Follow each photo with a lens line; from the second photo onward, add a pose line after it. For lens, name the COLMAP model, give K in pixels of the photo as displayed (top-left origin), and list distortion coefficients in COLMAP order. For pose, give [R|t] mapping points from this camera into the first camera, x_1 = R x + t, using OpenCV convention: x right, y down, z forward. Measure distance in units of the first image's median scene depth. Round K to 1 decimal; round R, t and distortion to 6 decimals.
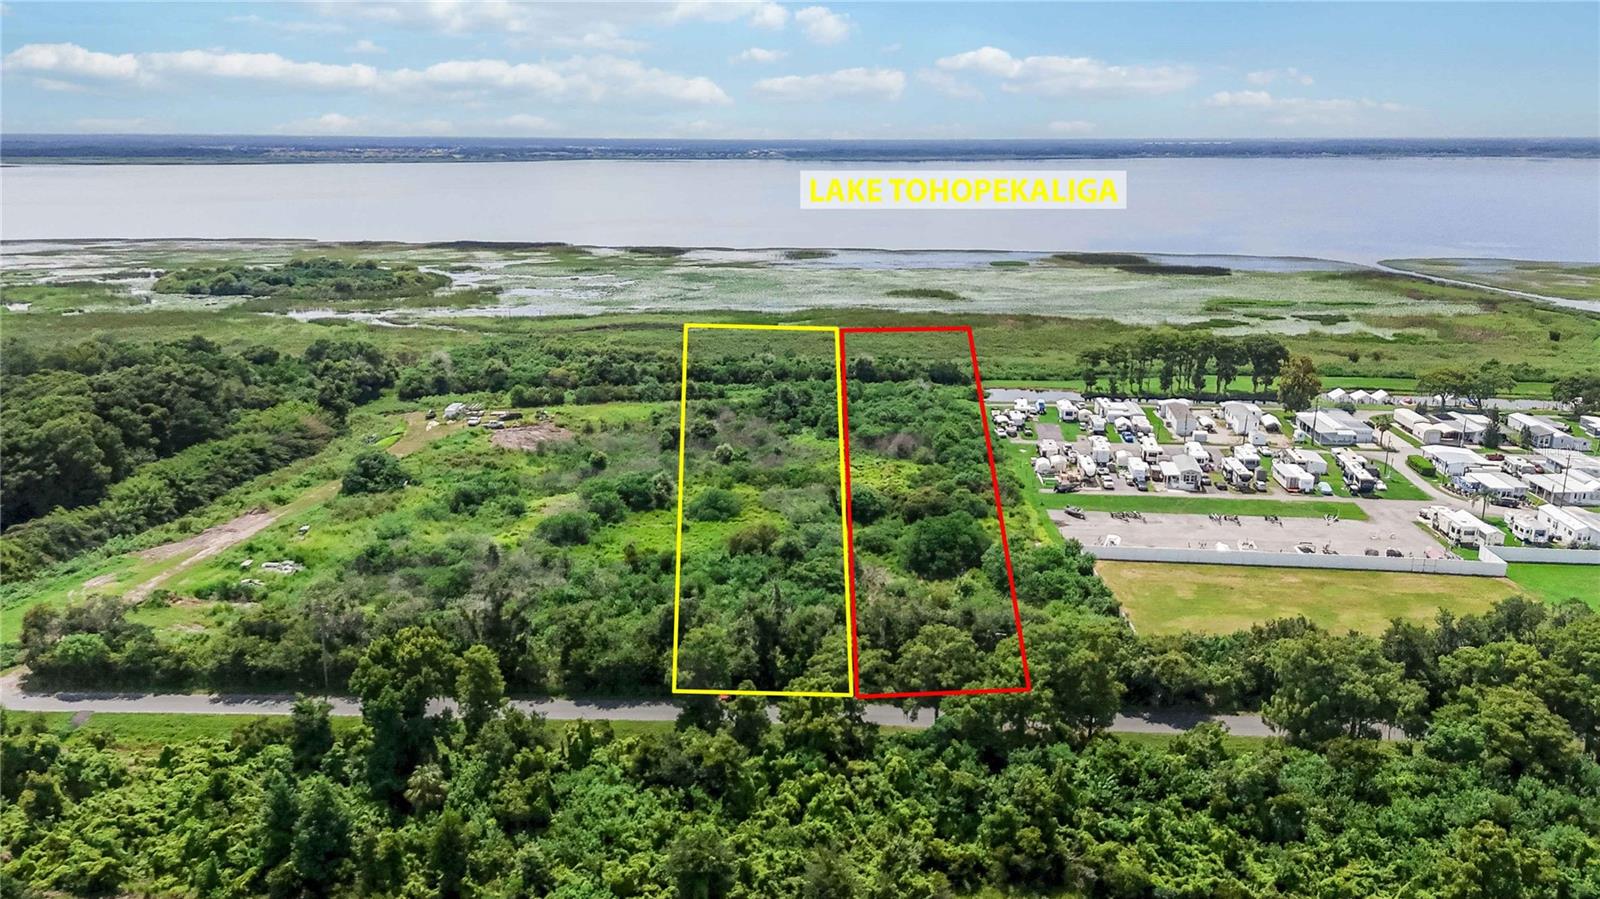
lens RADIAL K [[1175.3, 0, 800.0], [0, 1175.3, 449.5], [0, 0, 1]] dist [0.080613, -0.079771]
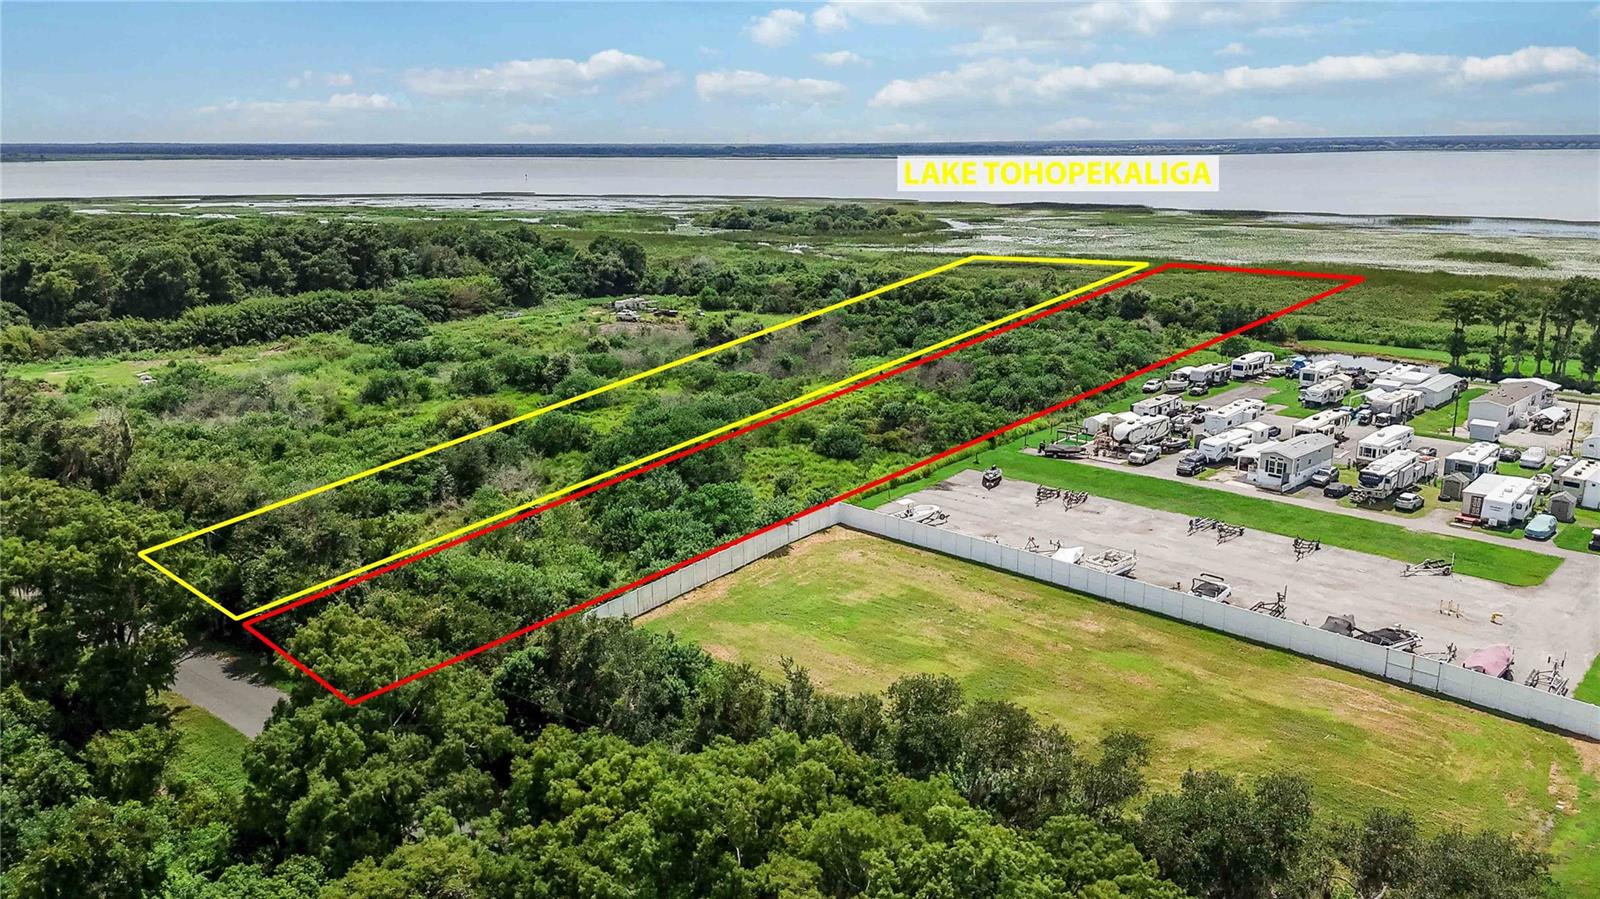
lens RADIAL K [[1175.3, 0, 800.0], [0, 1175.3, 449.5], [0, 0, 1]] dist [0.080613, -0.079771]
pose [[0.791241, 0.146041, -0.593809, 0.335998], [-0.147990, 0.987929, 0.045776, 0.015928], [0.593326, 0.051658, 0.803303, 0.276953]]
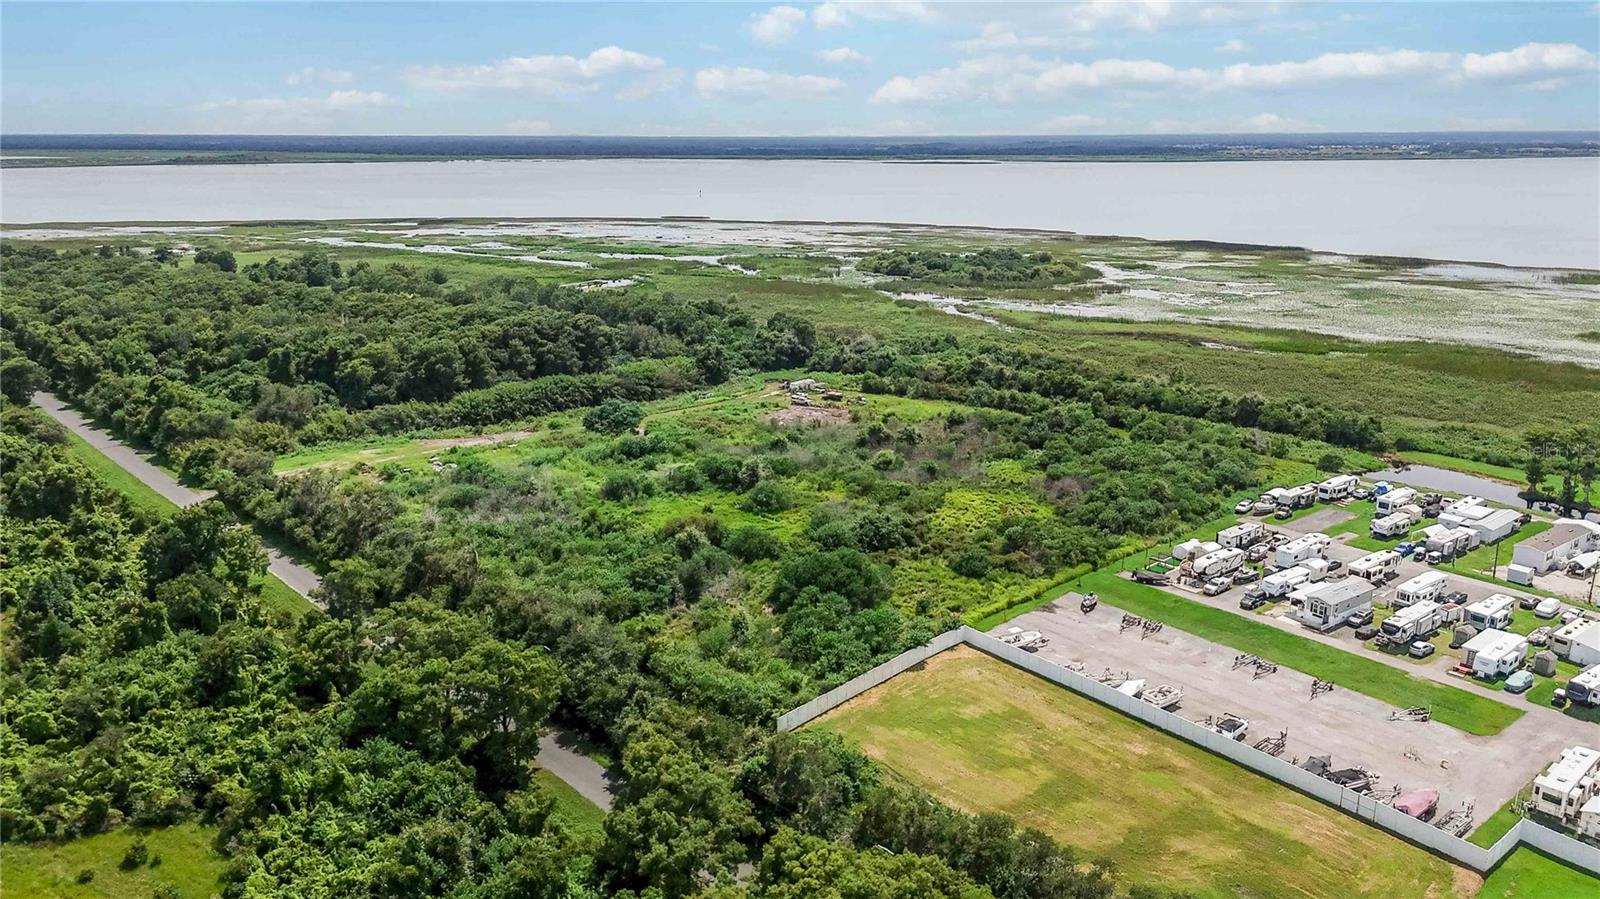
lens RADIAL K [[1175.3, 0, 800.0], [0, 1175.3, 449.5], [0, 0, 1]] dist [0.080613, -0.079771]
pose [[0.702194, 0.178681, -0.689200, 0.405578], [-0.176665, 0.981451, 0.074454, -0.047049], [0.689719, 0.069476, 0.720736, 0.175976]]
